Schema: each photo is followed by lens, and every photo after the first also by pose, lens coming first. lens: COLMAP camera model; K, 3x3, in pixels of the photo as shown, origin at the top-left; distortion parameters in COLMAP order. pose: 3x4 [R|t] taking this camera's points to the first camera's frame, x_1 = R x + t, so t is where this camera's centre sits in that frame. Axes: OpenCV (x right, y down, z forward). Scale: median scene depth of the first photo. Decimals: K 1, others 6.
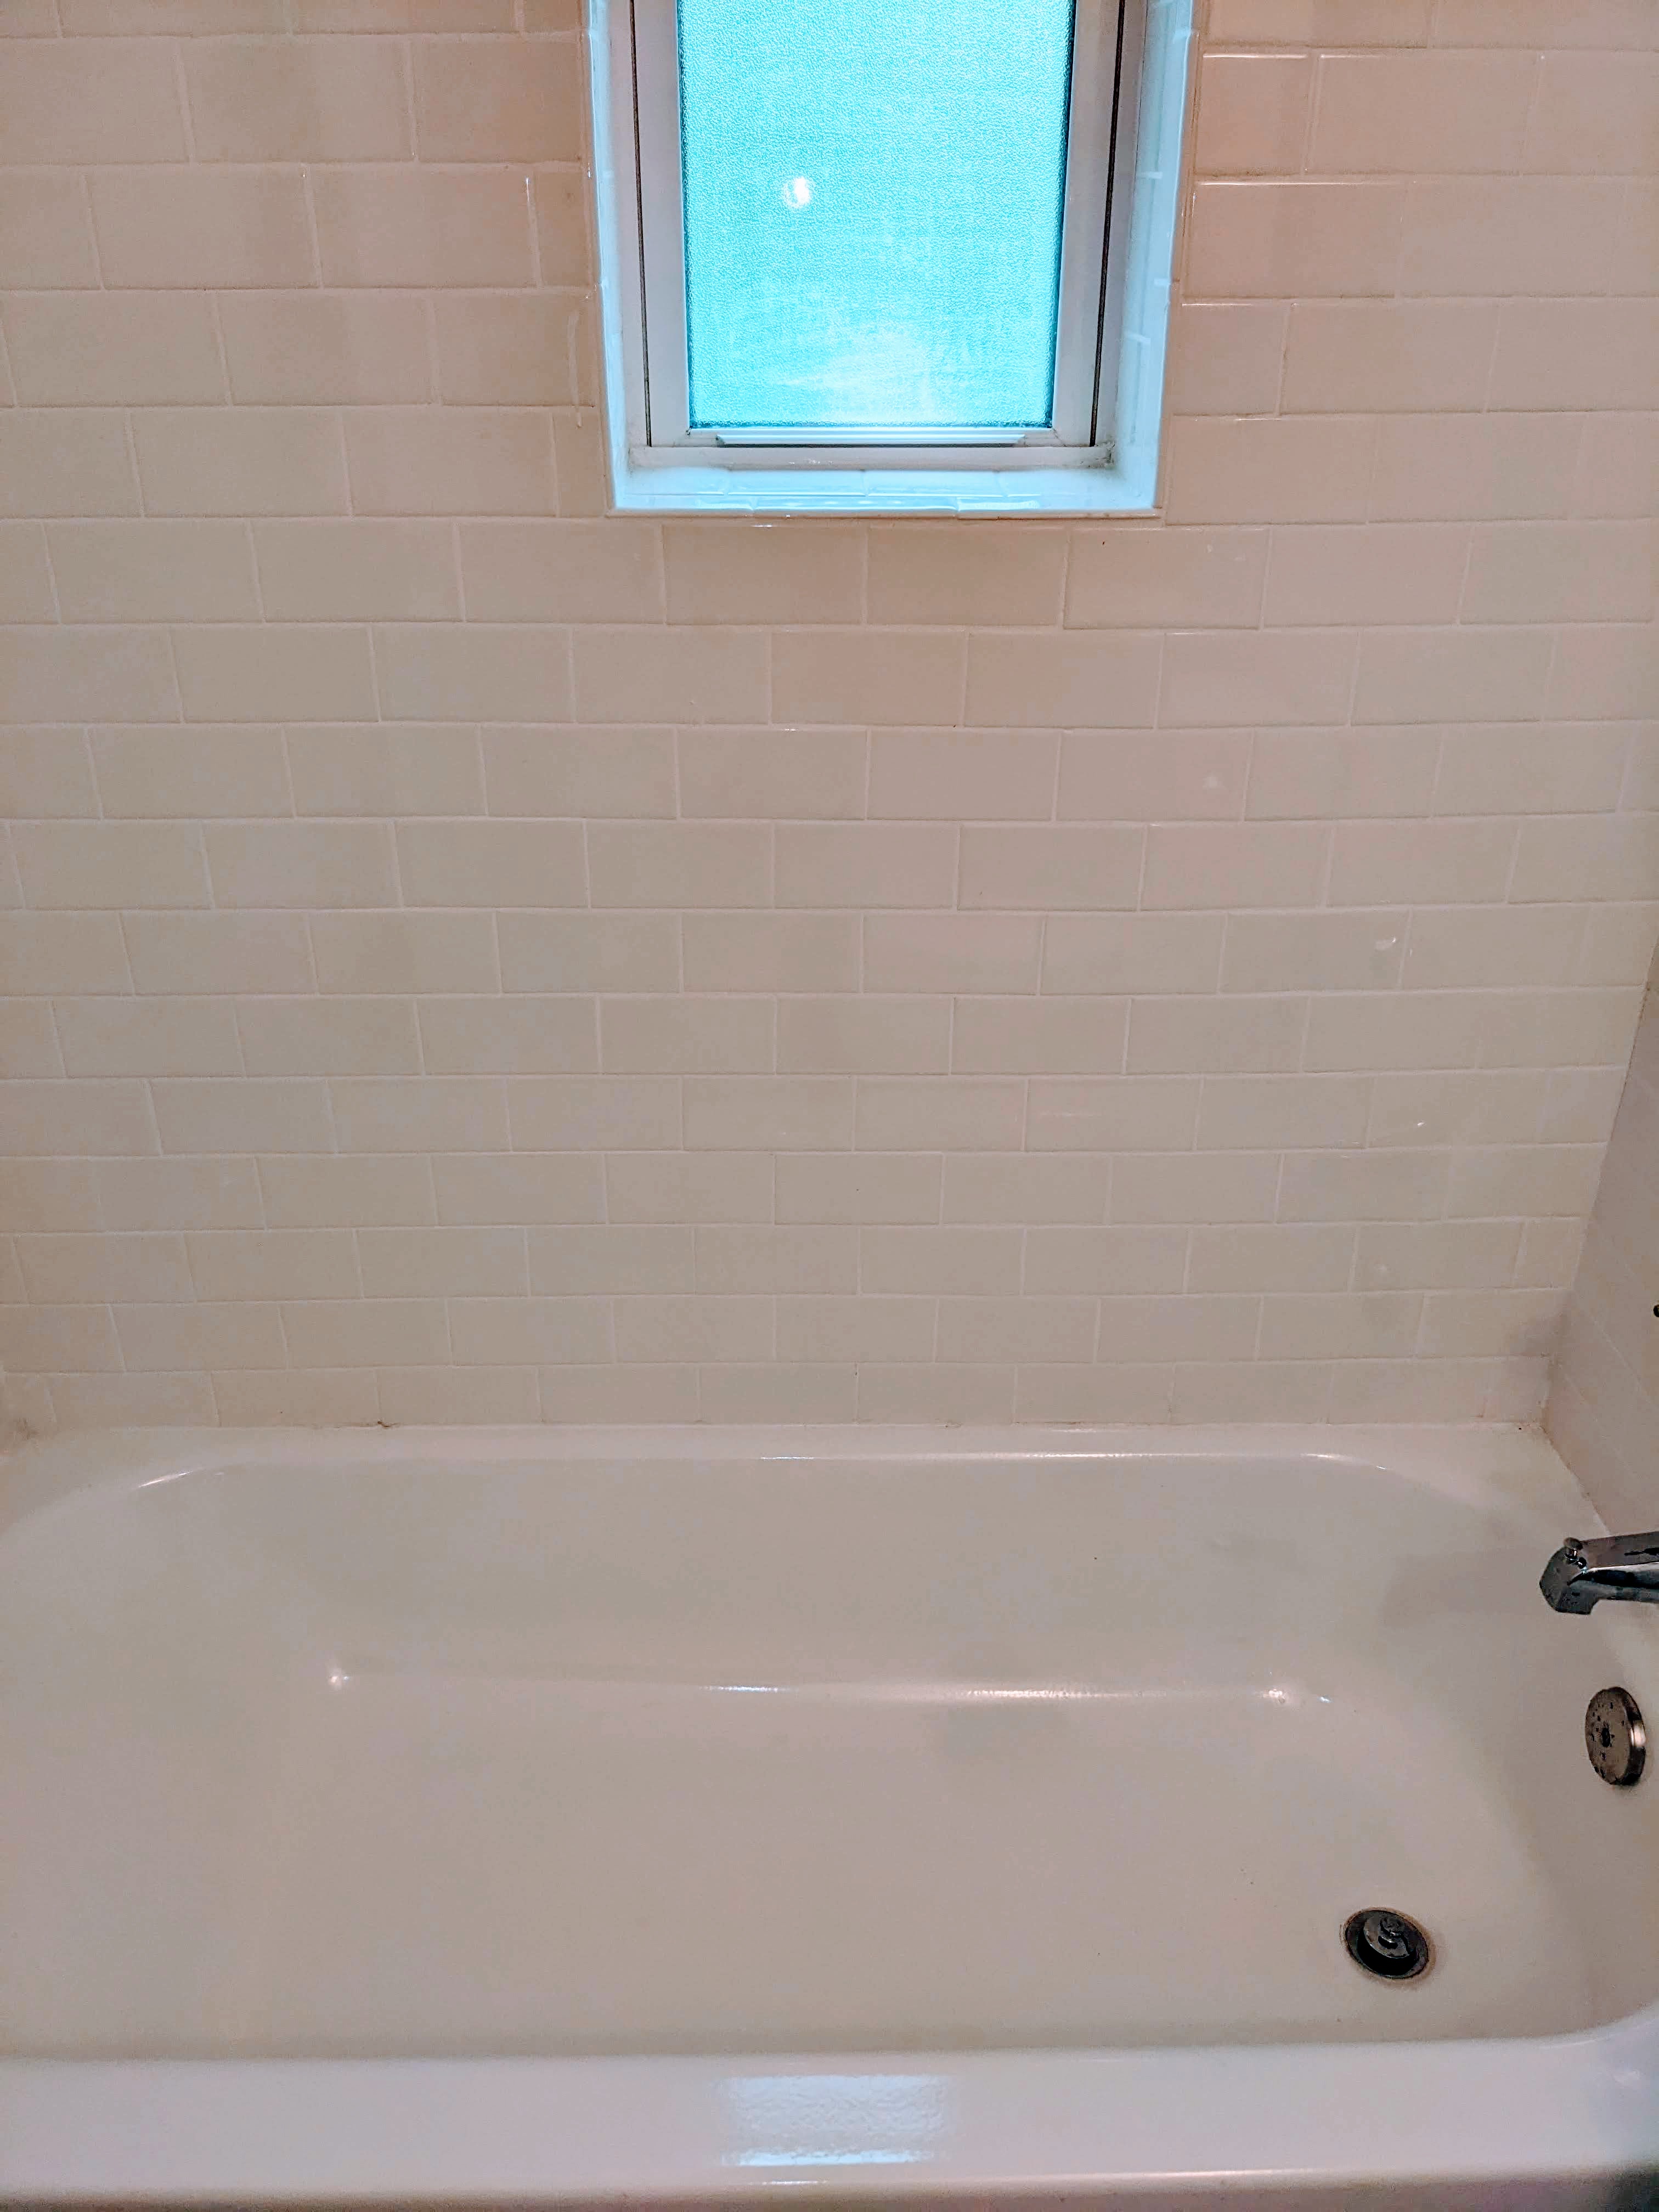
lens RADIAL K [[1716.0, 0, 829.5], [0, 1716.0, 1106.0], [0, 0, 1]] dist [0.003083, -0.001467]
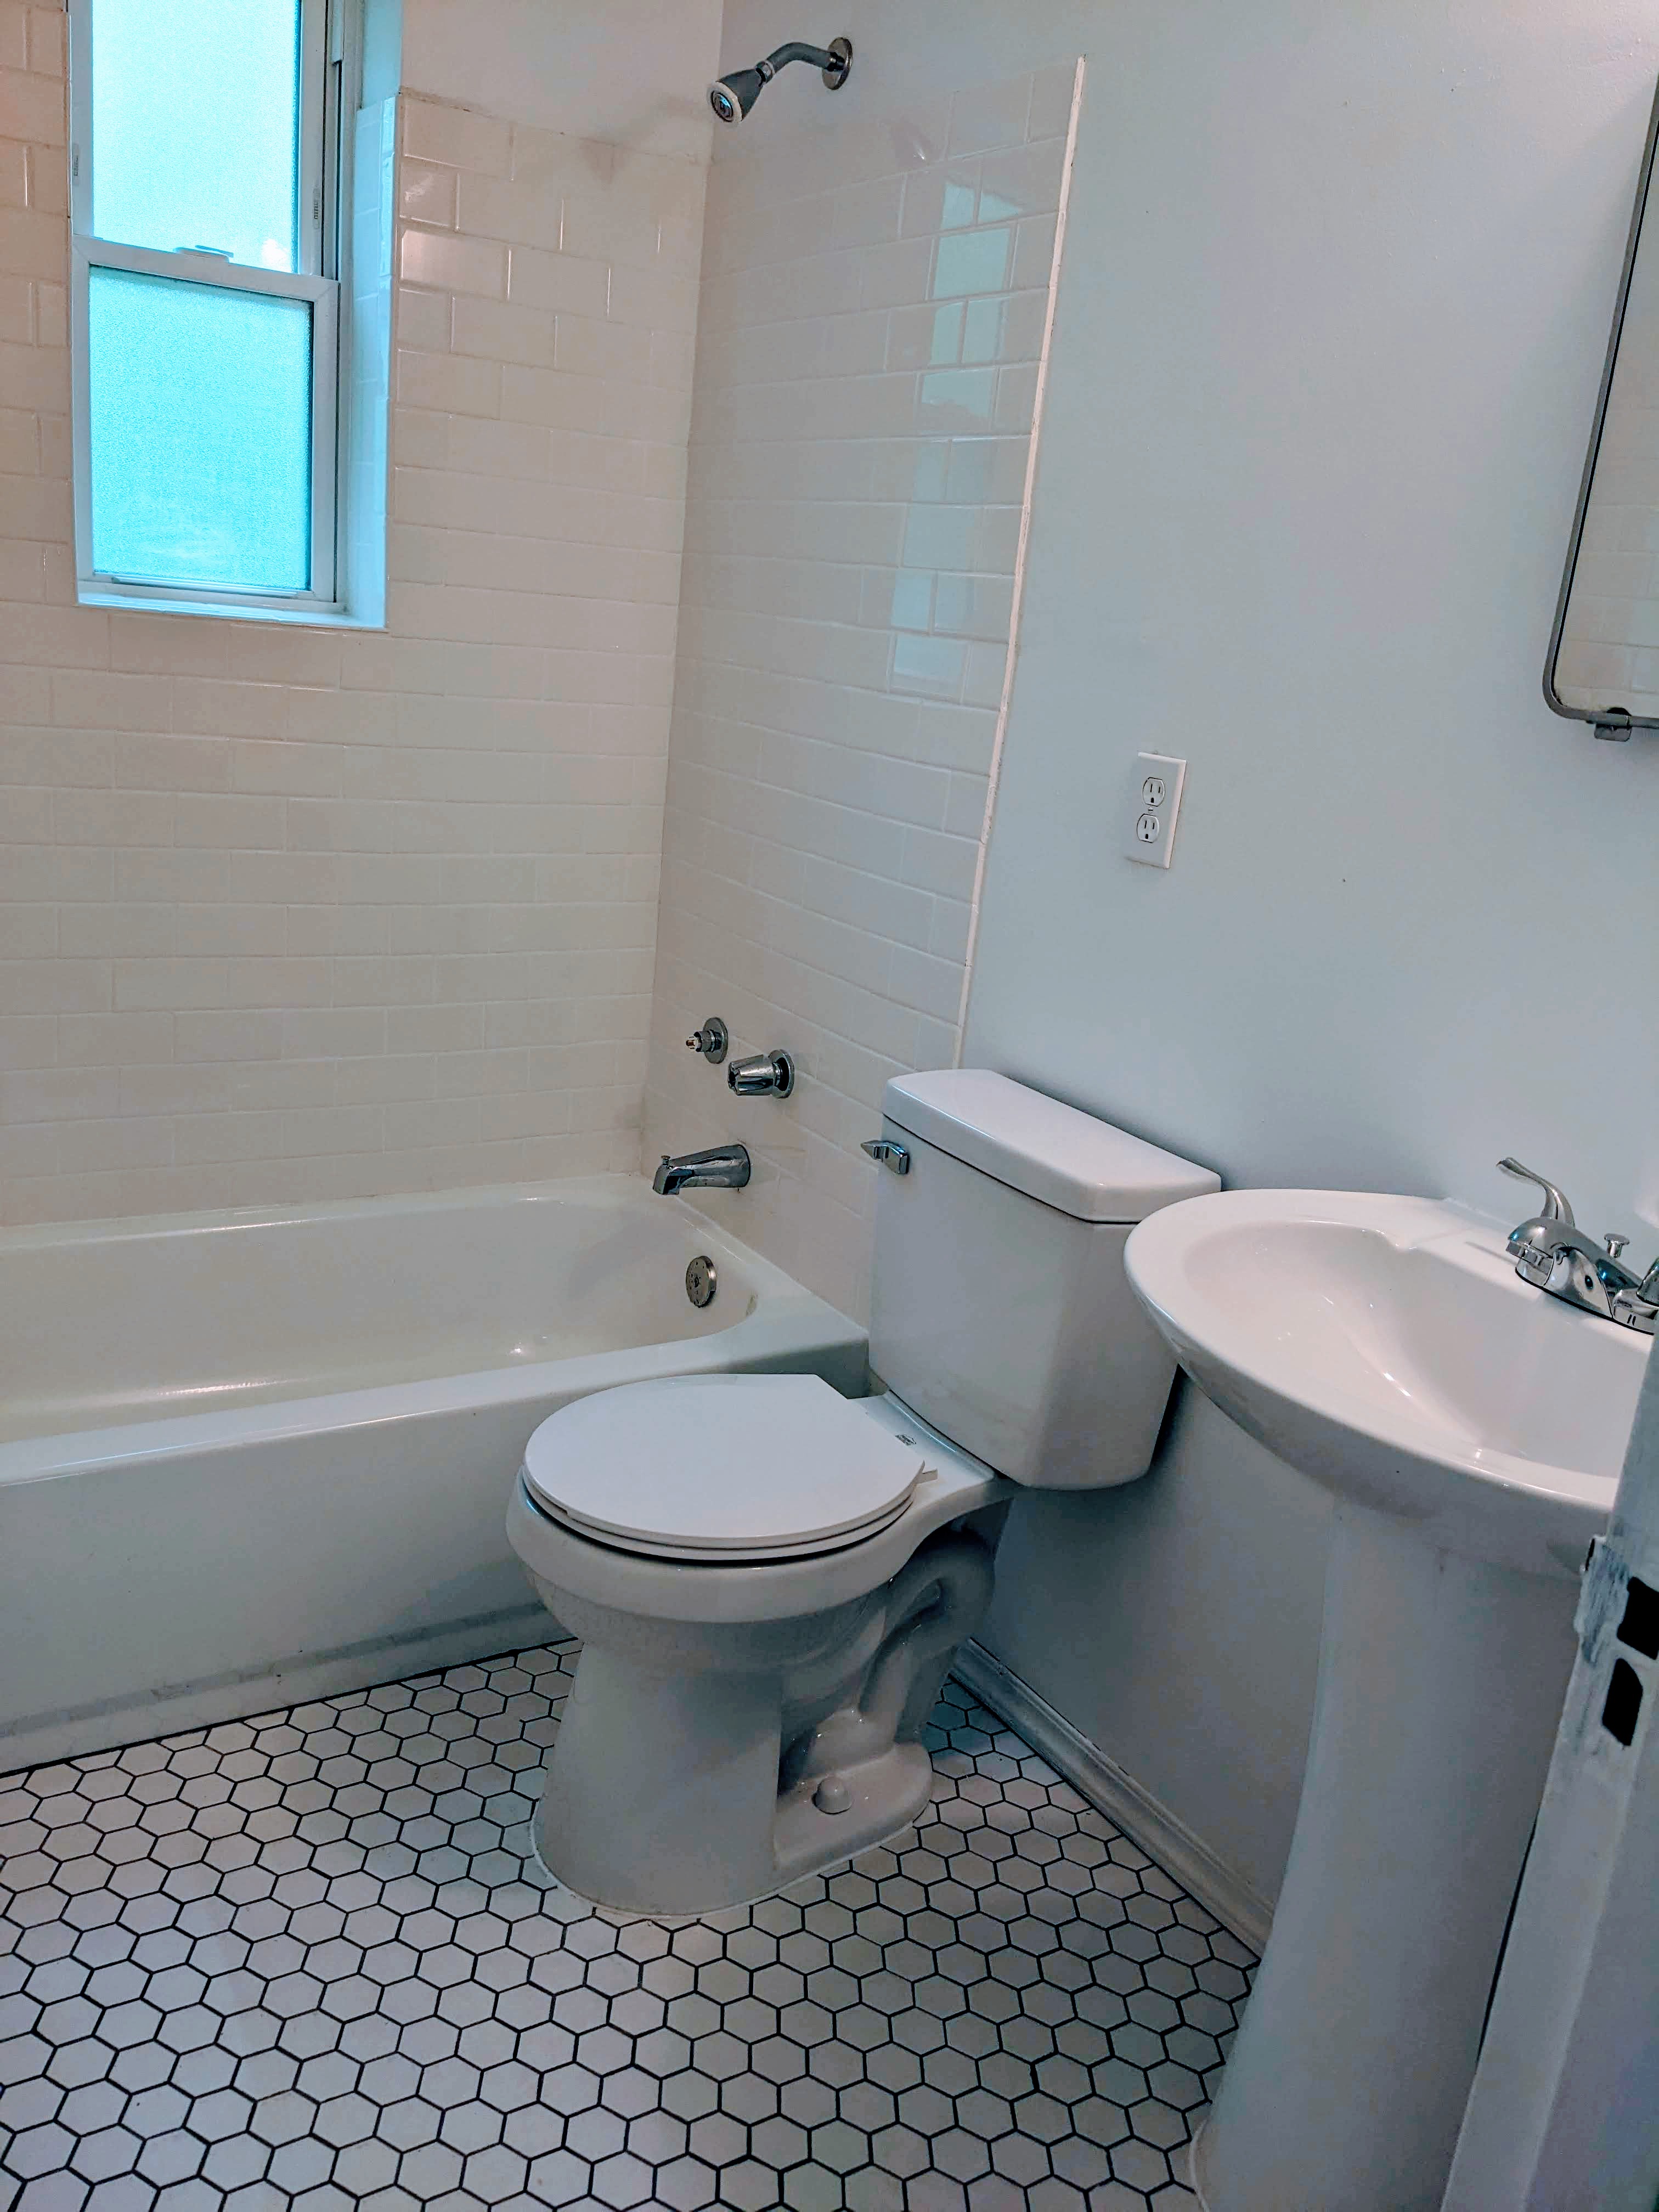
lens RADIAL K [[1758.2, 0, 829.5], [0, 1758.2, 1106.0], [0, 0, 1]] dist [-0.000660, -0.000358]
pose [[0.853658, -0.063540, 0.516943, -0.395320], [0.158386, 0.977194, -0.141441, 0.479075], [-0.496166, 0.202619, 0.844254, -0.711404]]
